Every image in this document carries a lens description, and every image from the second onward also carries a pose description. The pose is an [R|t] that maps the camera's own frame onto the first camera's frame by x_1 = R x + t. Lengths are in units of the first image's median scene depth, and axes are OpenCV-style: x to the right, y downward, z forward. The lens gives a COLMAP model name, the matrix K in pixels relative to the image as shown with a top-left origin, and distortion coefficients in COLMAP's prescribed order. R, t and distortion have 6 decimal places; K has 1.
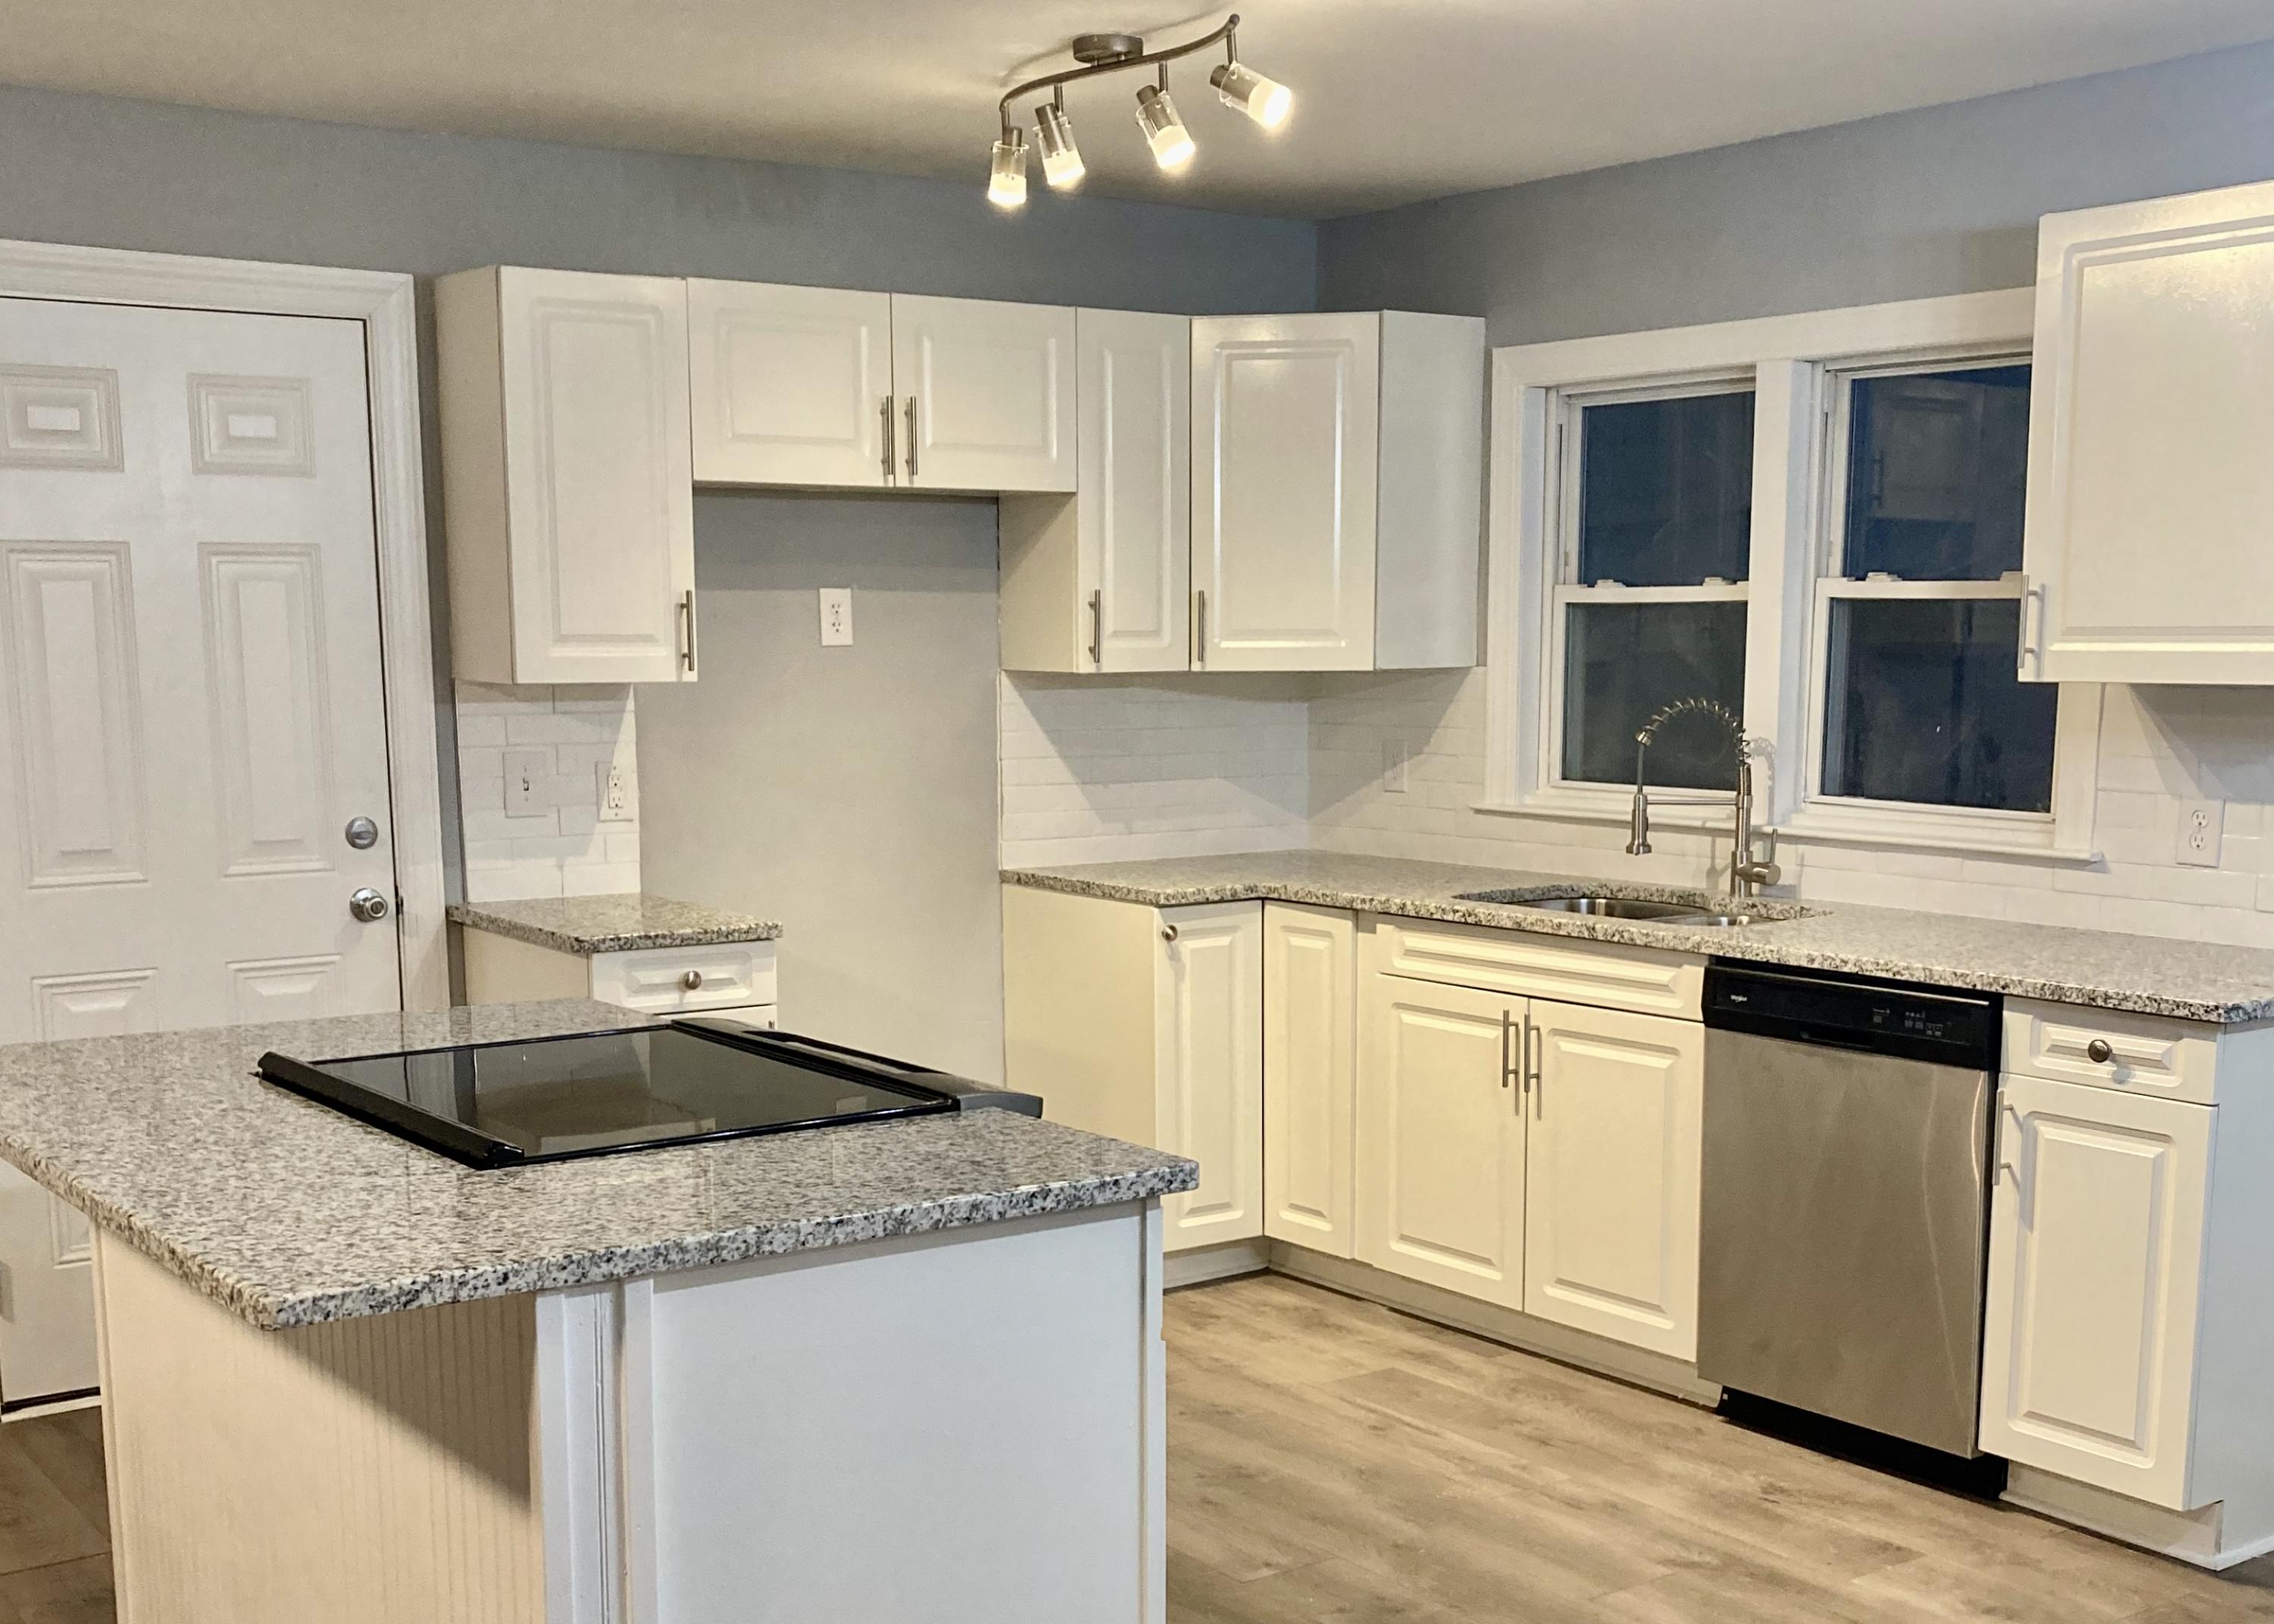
lens RADIAL K [[2629.6, 0, 1123.6], [0, 2629.6, 1102.3], [0, 0, 1]] dist [0.180871, -0.575637]
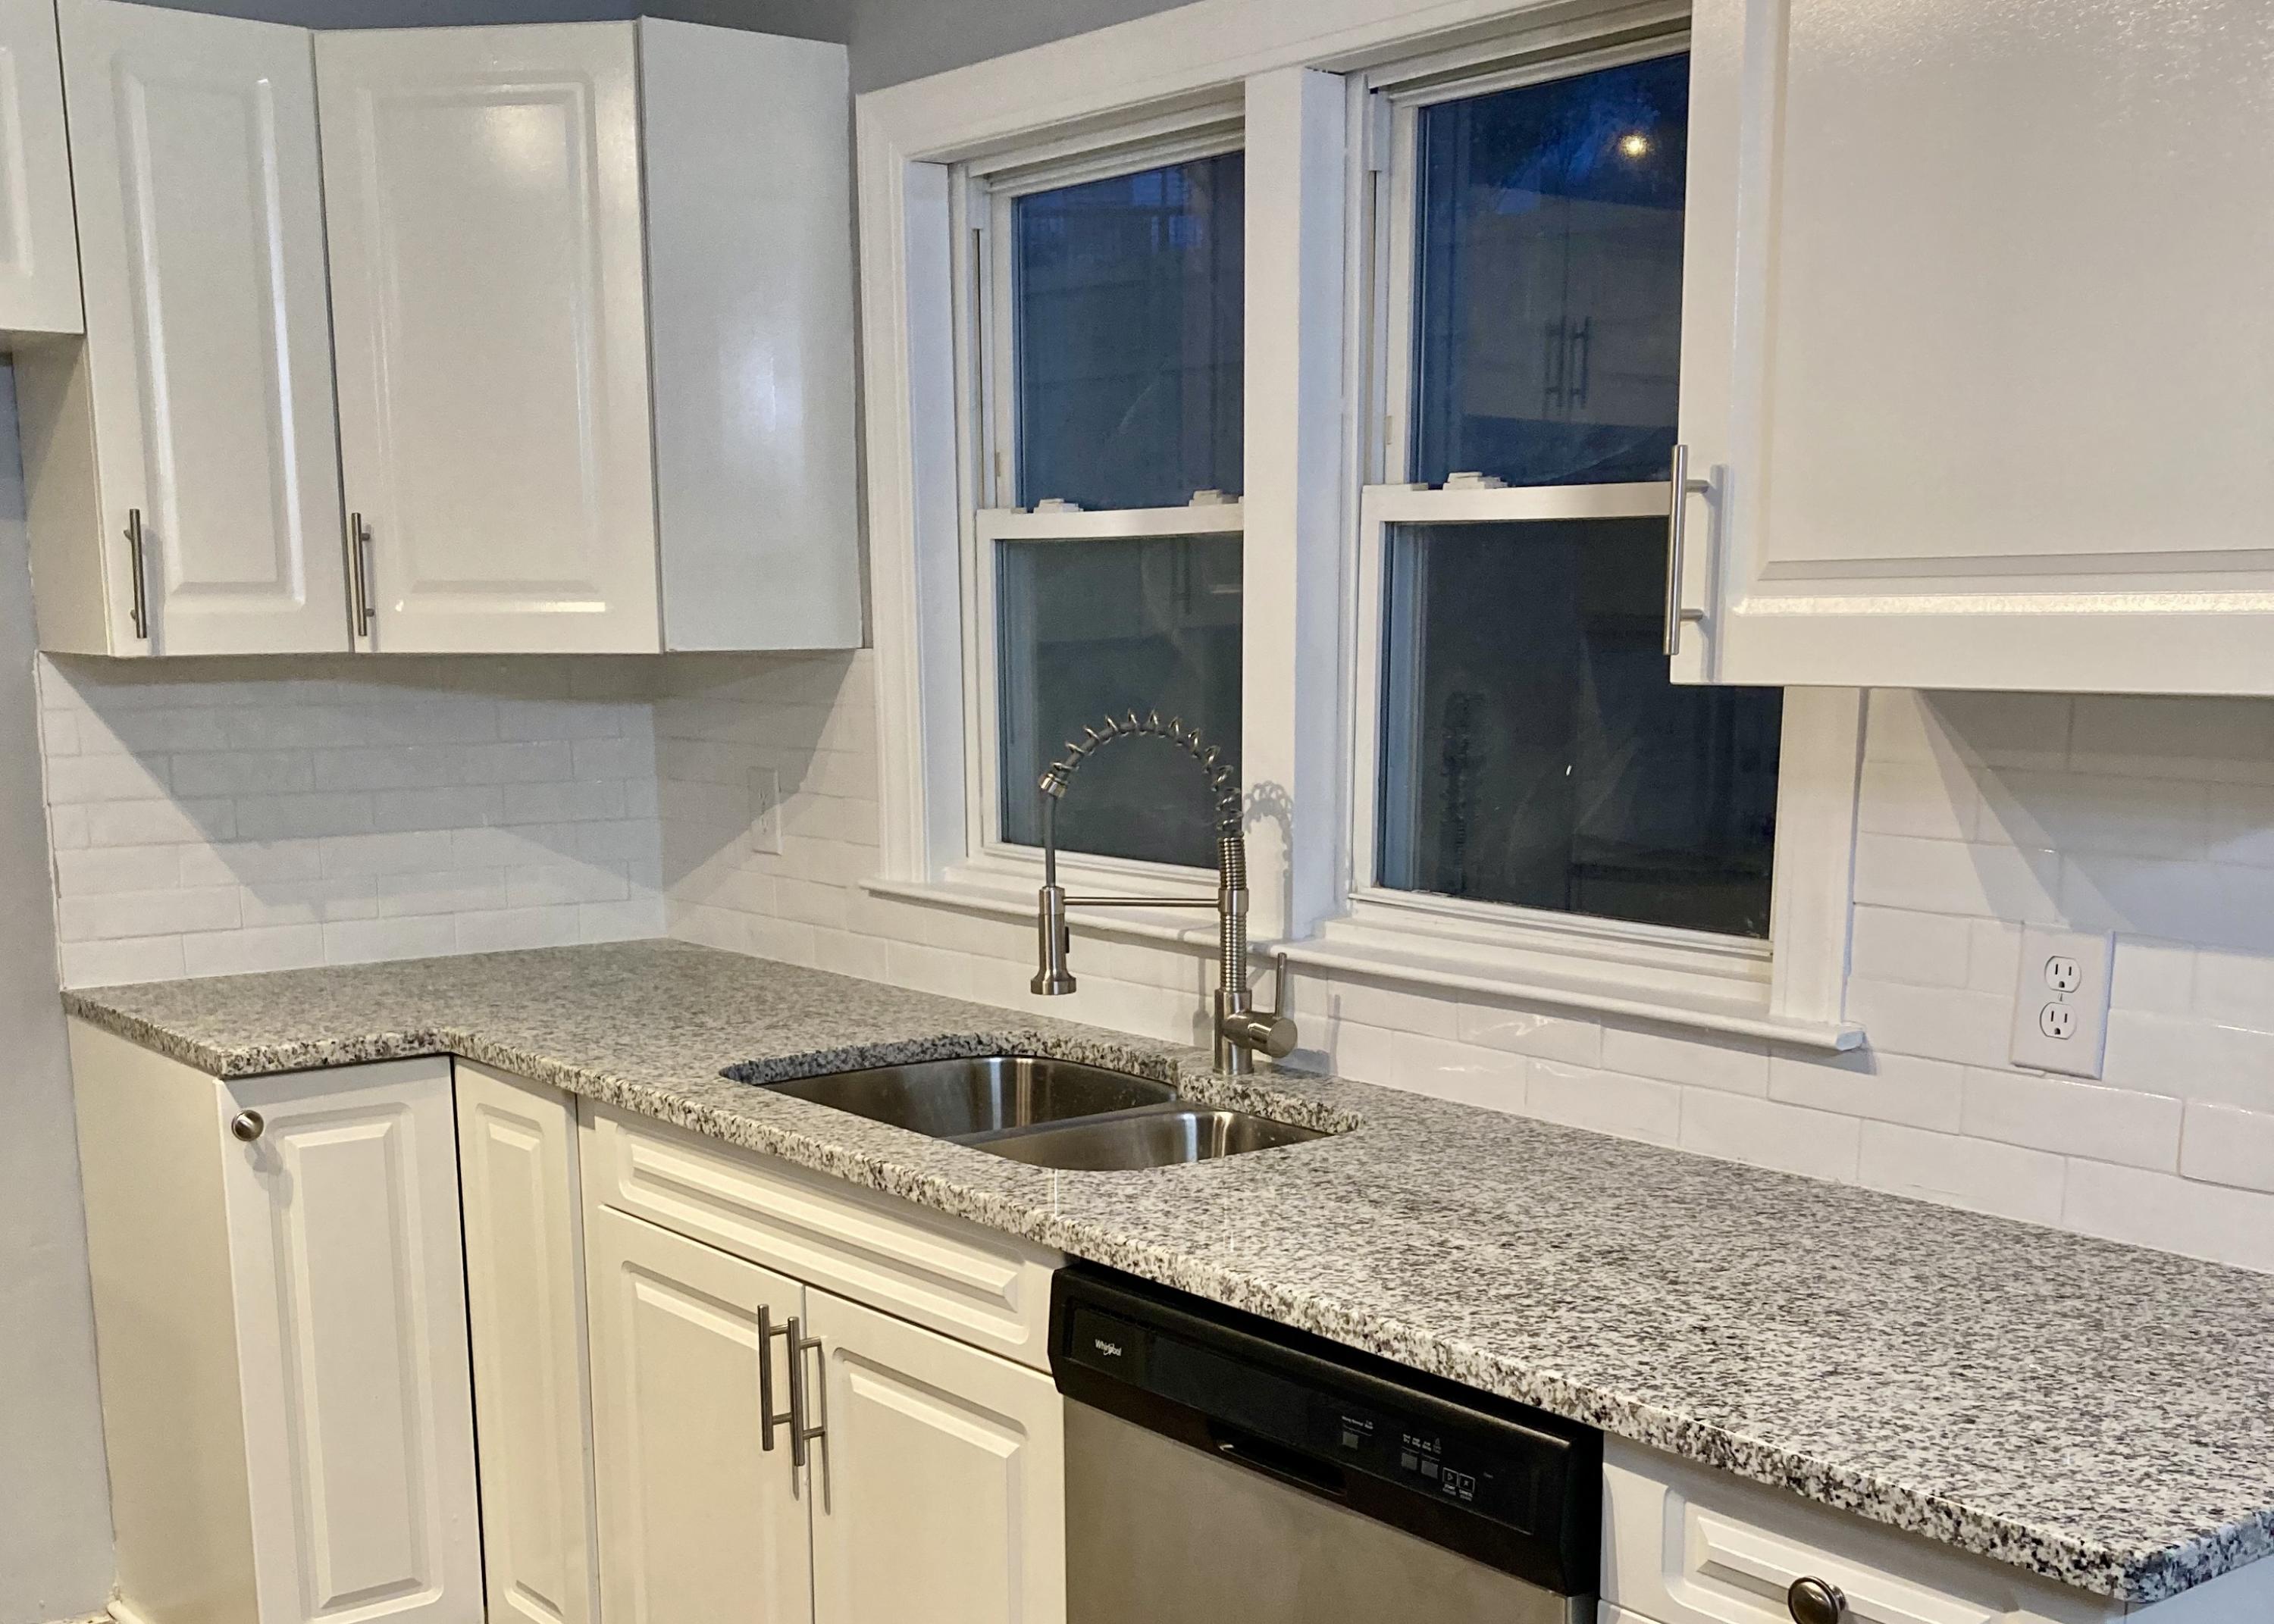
lens RADIAL K [[2568.5, 0, 1090.7], [0, 2568.5, 1155.5], [0, 0, 1]] dist [0.162859, -0.509071]
pose [[0.999580, -0.006653, 0.028200, 0.189117], [0.005805, 0.999532, 0.030039, -0.077015], [-0.028386, -0.029863, 0.999151, 0.470605]]
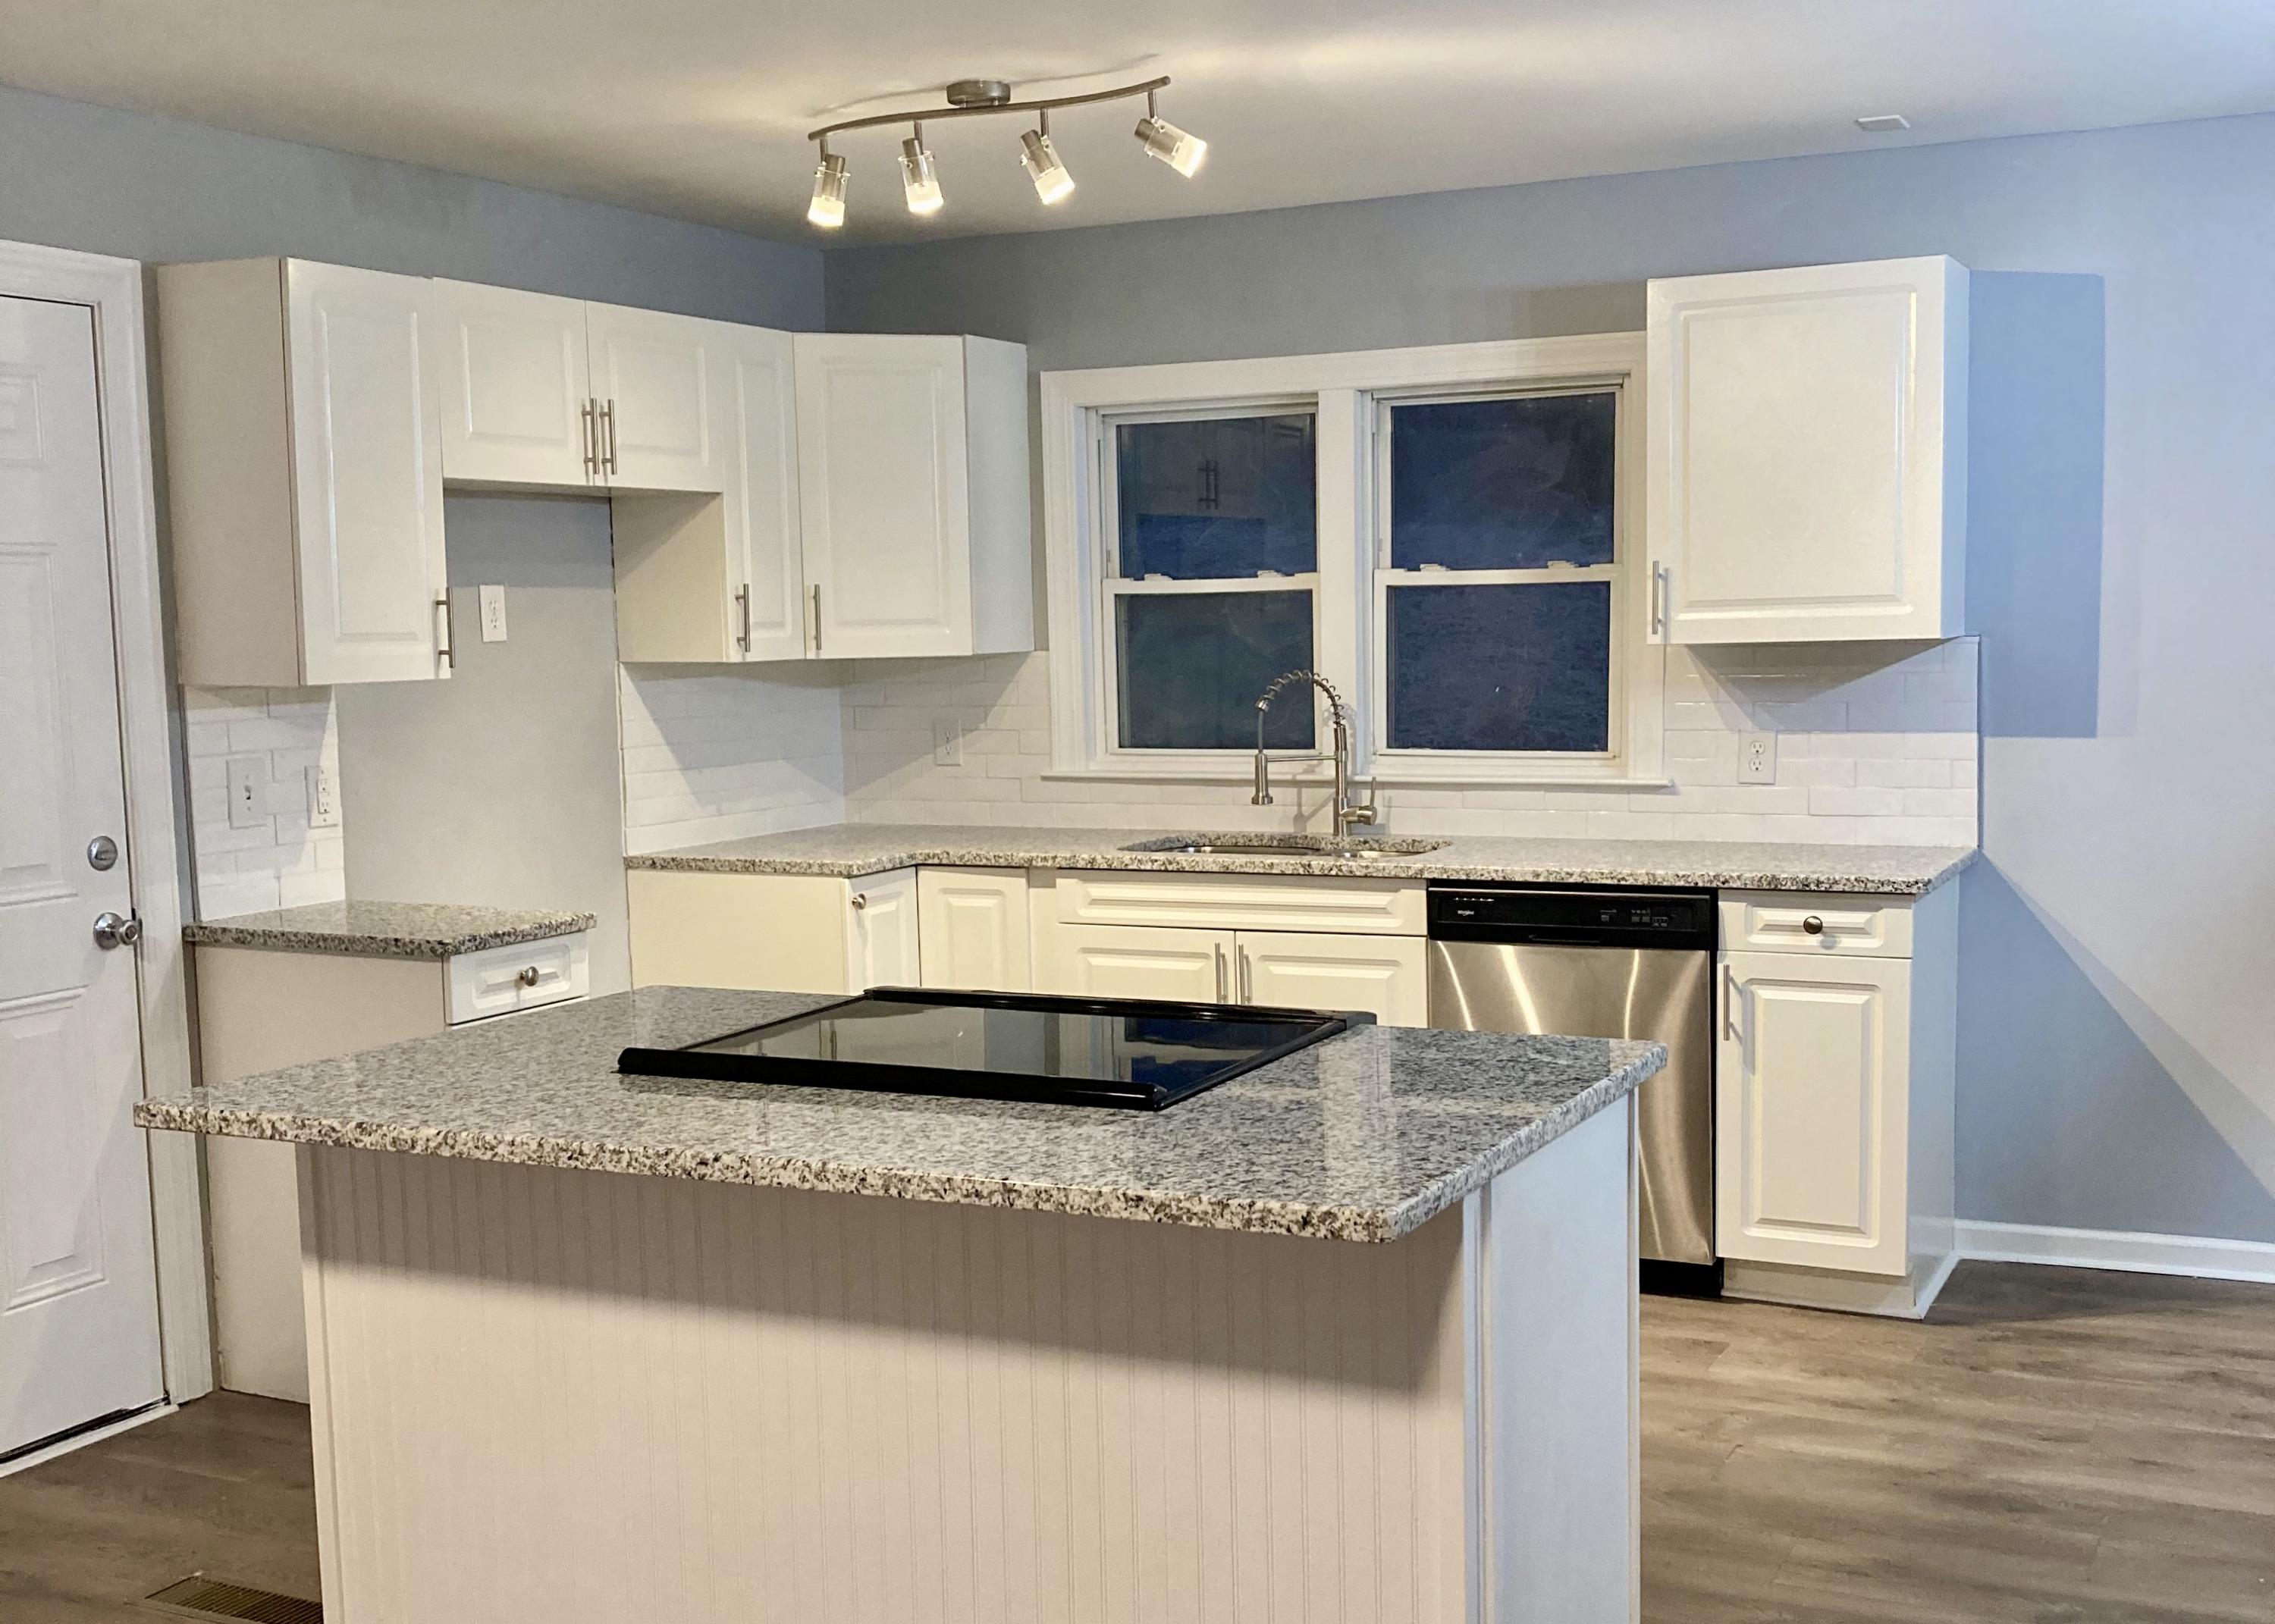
lens RADIAL K [[2499.9, 0, 1147.6], [0, 2499.9, 909.5], [0, 0, 1]] dist [0.179061, -0.471319]
pose [[0.880791, -0.072448, 0.467930, -0.371741], [0.104164, 0.993663, -0.042224, -0.006767], [-0.461906, 0.085931, 0.882756, 0.058262]]
